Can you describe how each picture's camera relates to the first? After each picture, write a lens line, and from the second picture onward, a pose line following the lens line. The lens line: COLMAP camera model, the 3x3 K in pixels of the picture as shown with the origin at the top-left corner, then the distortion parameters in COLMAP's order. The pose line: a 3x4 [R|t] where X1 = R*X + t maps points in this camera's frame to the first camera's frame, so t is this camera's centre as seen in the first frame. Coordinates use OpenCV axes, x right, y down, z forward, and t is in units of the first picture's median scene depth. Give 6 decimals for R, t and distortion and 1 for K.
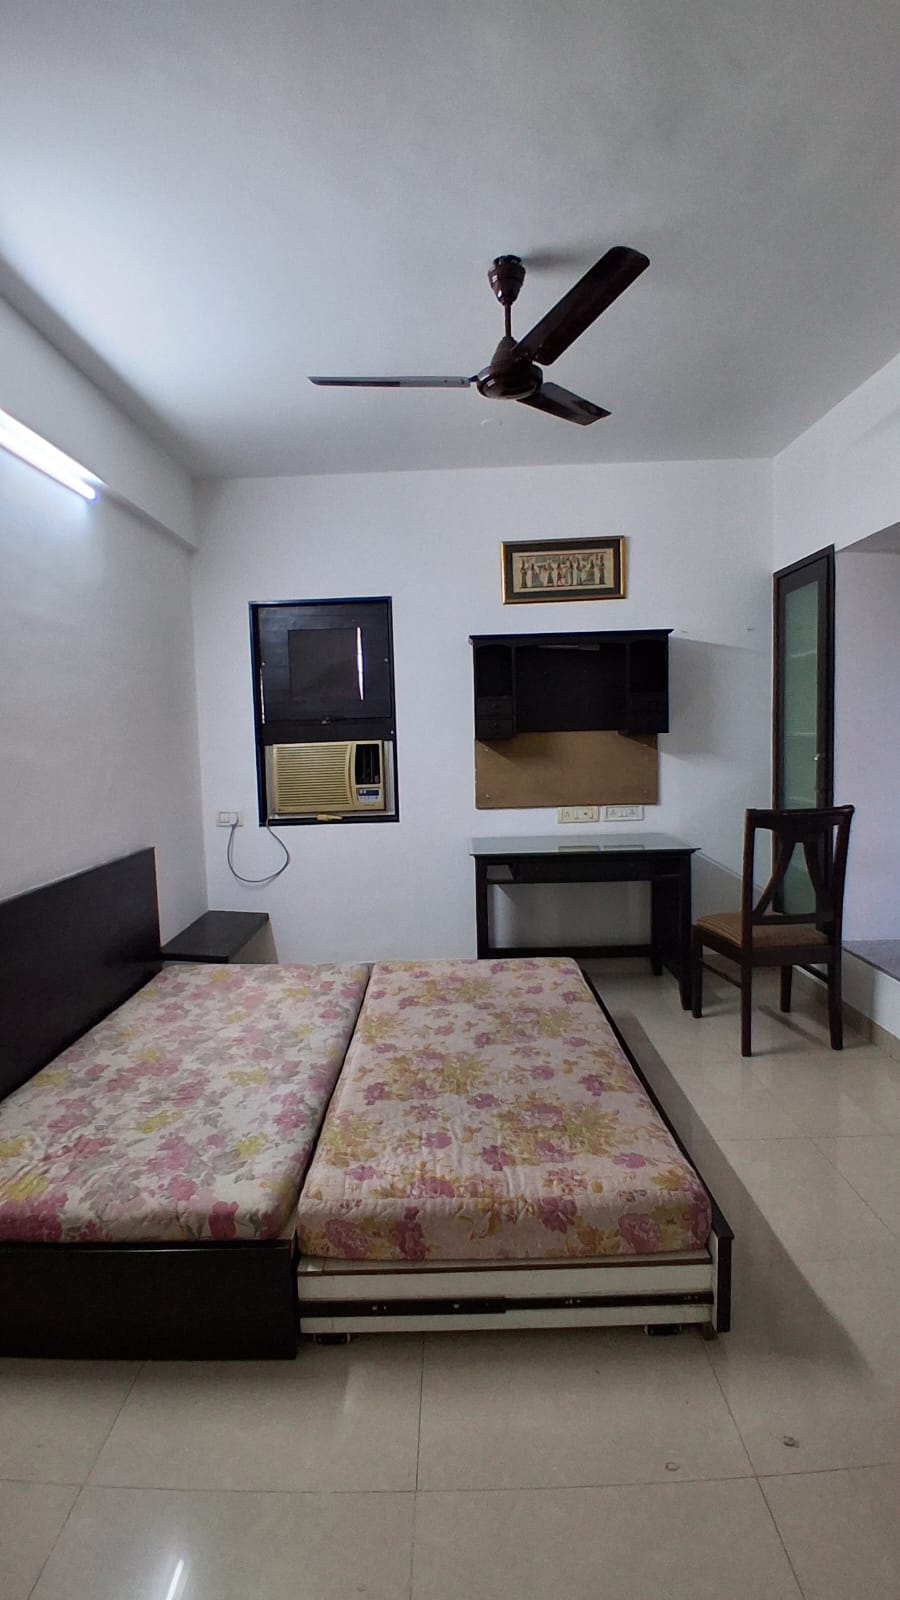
lens RADIAL K [[832.0, 0, 449.7], [0, 832.0, 799.7], [0, 0, 1]] dist [-0.006125, -0.002111]
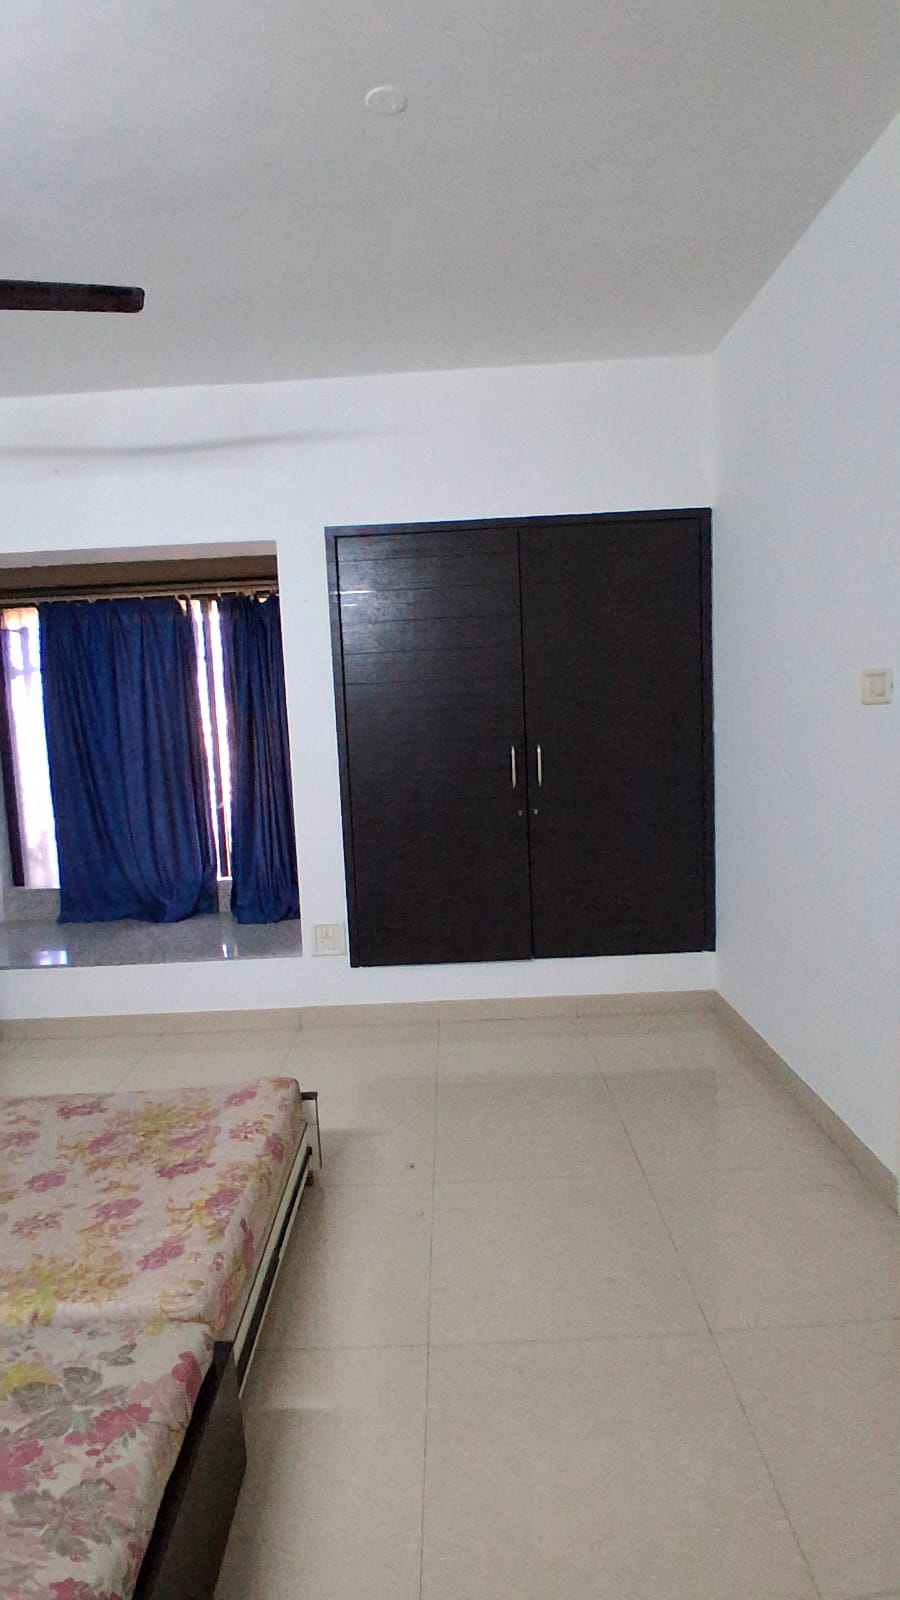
lens RADIAL K [[832.0, 0, 447.7], [0, 832.0, 800.6], [0, 0, 1]] dist [-0.006125, -0.002111]
pose [[0.001886, -0.090359, 0.995907, -0.891161], [0.137815, 0.986430, 0.089238, -0.041683], [-0.990456, 0.137082, 0.014313, 0.627168]]
